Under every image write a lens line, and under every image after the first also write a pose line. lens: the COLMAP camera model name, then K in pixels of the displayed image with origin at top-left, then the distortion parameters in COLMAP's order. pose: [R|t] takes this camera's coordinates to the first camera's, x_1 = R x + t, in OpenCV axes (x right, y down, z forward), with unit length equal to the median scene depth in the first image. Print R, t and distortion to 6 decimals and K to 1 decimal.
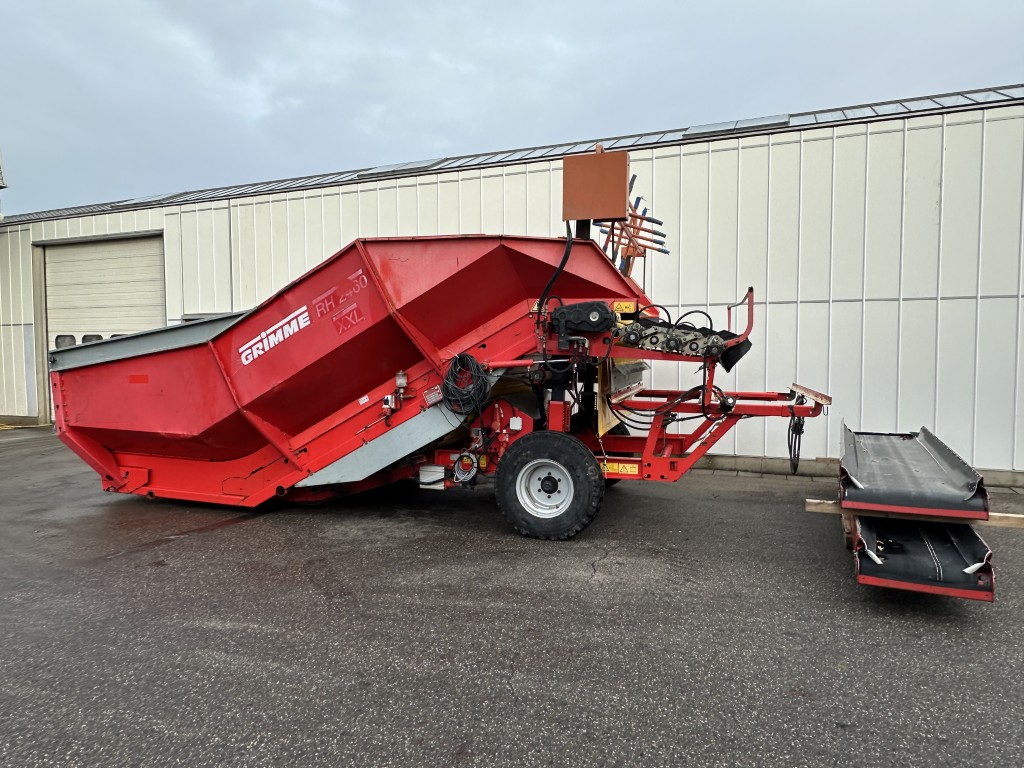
lens RADIAL K [[652.1, 0, 504.4], [0, 652.1, 385.3], [0, 0, 1]] dist [0.001877, 0.001743]
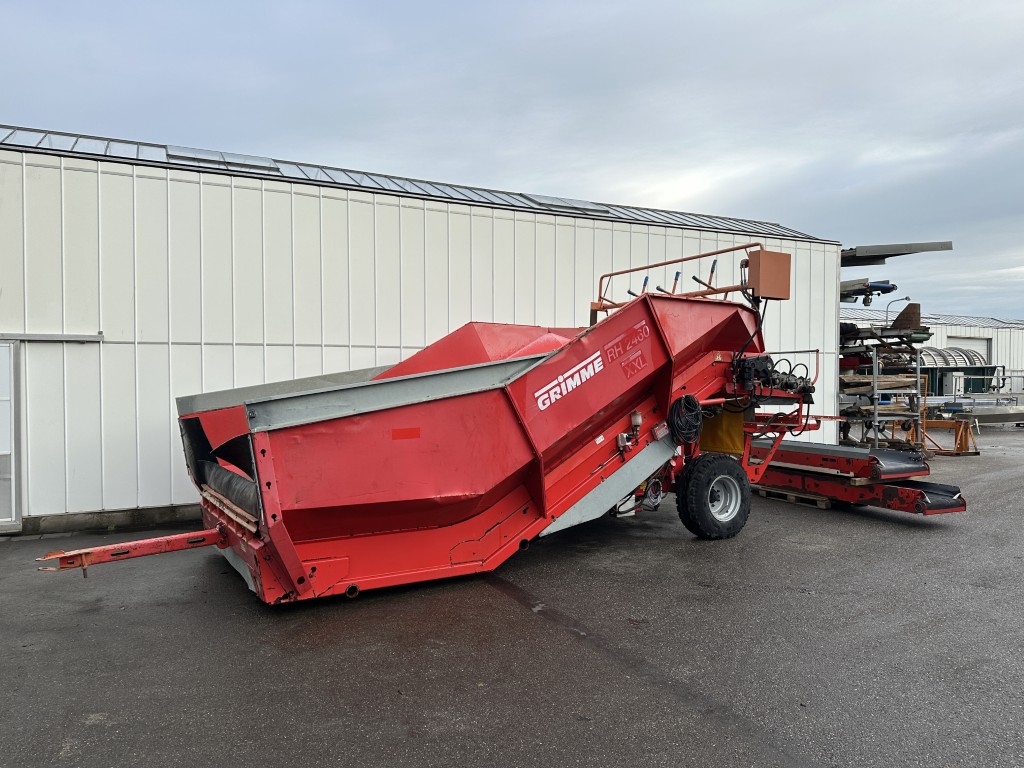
lens RADIAL K [[701.5, 0, 512.0], [0, 701.5, 384.0], [0, 0, 1]] dist [0.144184, -0.223443]
pose [[0.651653, -0.007681, 0.758478, -1.235085], [0.042882, 0.998723, -0.026729, -0.045481], [-0.757304, 0.049943, 0.651150, 0.380659]]
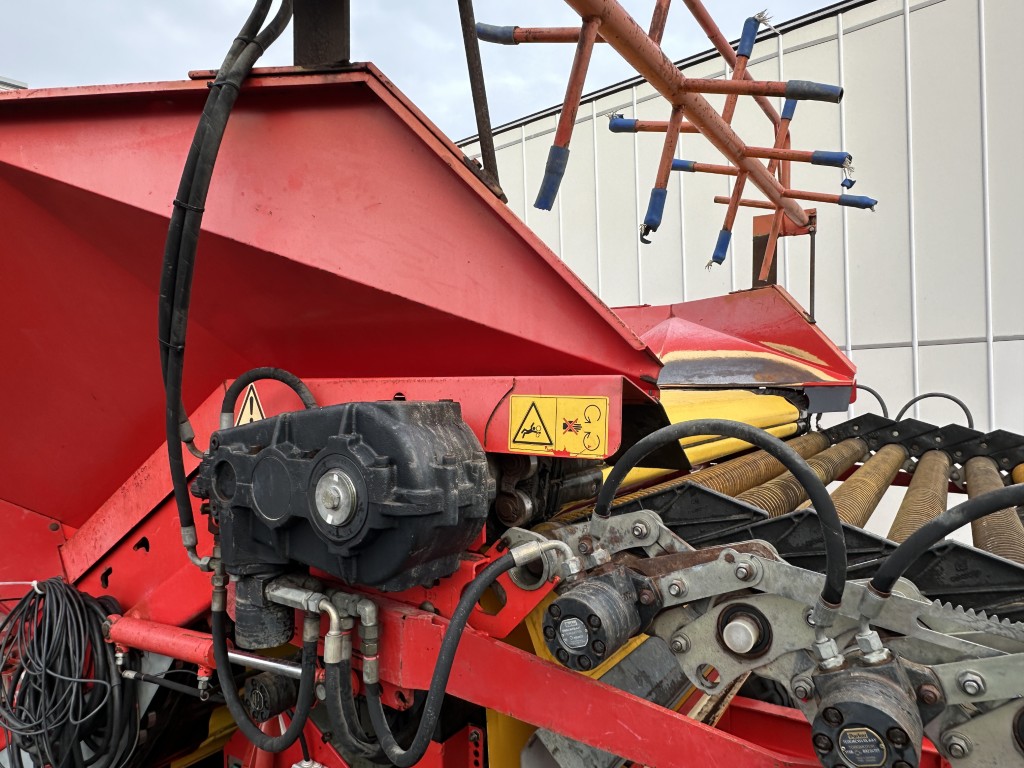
lens RADIAL K [[652.1, 0, 504.4], [0, 652.1, 385.3], [0, 0, 1]] dist [0.001877, 0.001743]
pose [[0.954308, -0.028755, -0.297439, 0.205046], [0.012276, 0.998292, -0.057125, -0.110728], [0.298573, 0.050863, 0.953030, 0.763460]]
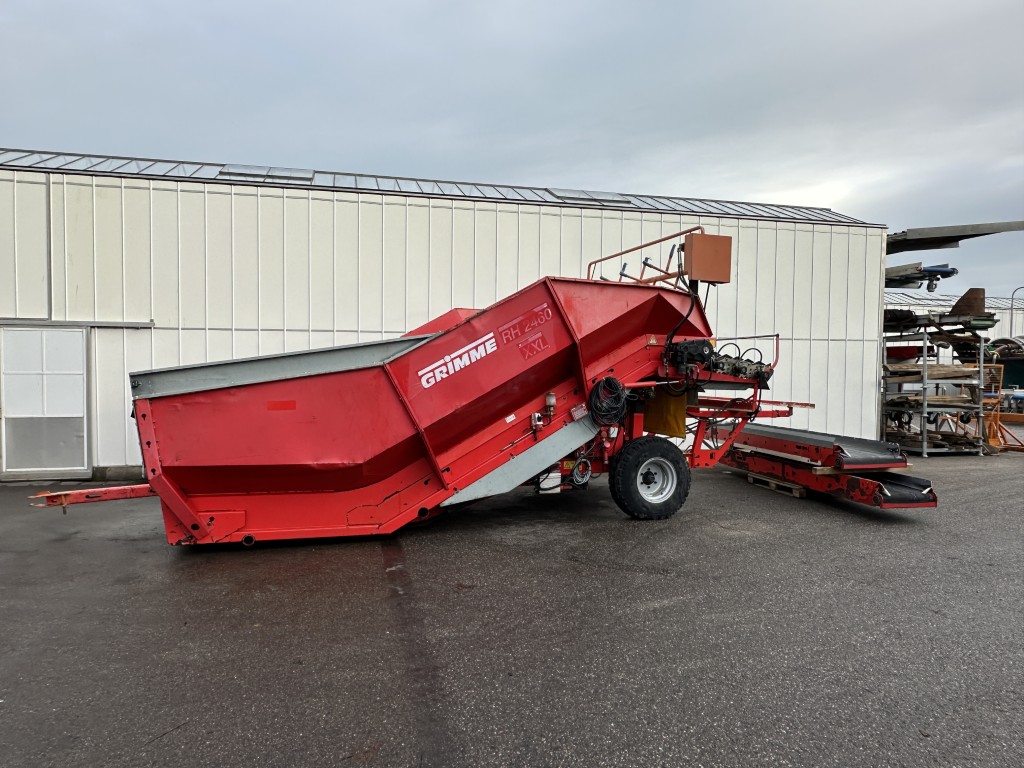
lens RADIAL K [[652.1, 0, 504.4], [0, 652.1, 385.3], [0, 0, 1]] dist [0.001877, 0.001743]
pose [[0.806192, -0.010243, 0.591565, -0.923315], [0.022598, 0.999654, -0.013486, -0.019774], [-0.591222, 0.024241, 0.806145, 0.121548]]
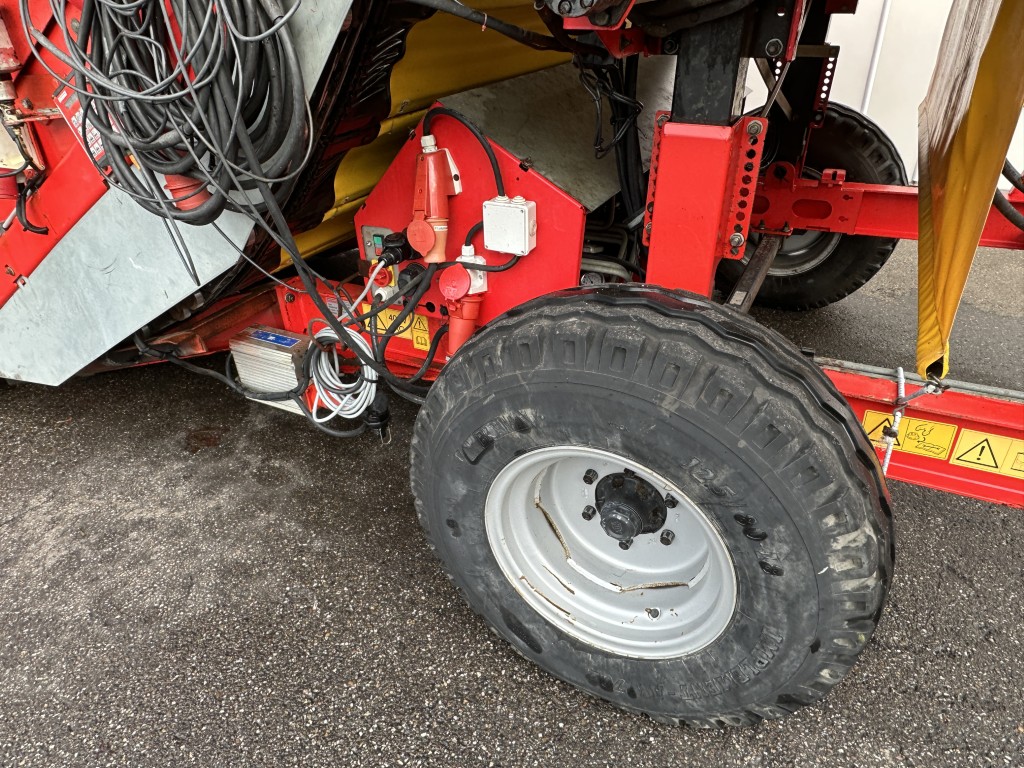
lens RADIAL K [[652.1, 0, 504.4], [0, 652.1, 385.3], [0, 0, 1]] dist [0.001877, 0.001743]
pose [[0.981991, 0.054973, -0.180753, 0.064484], [0.039305, 0.876355, 0.480060, -0.004237], [0.184794, -0.478519, 0.858412, 0.803117]]
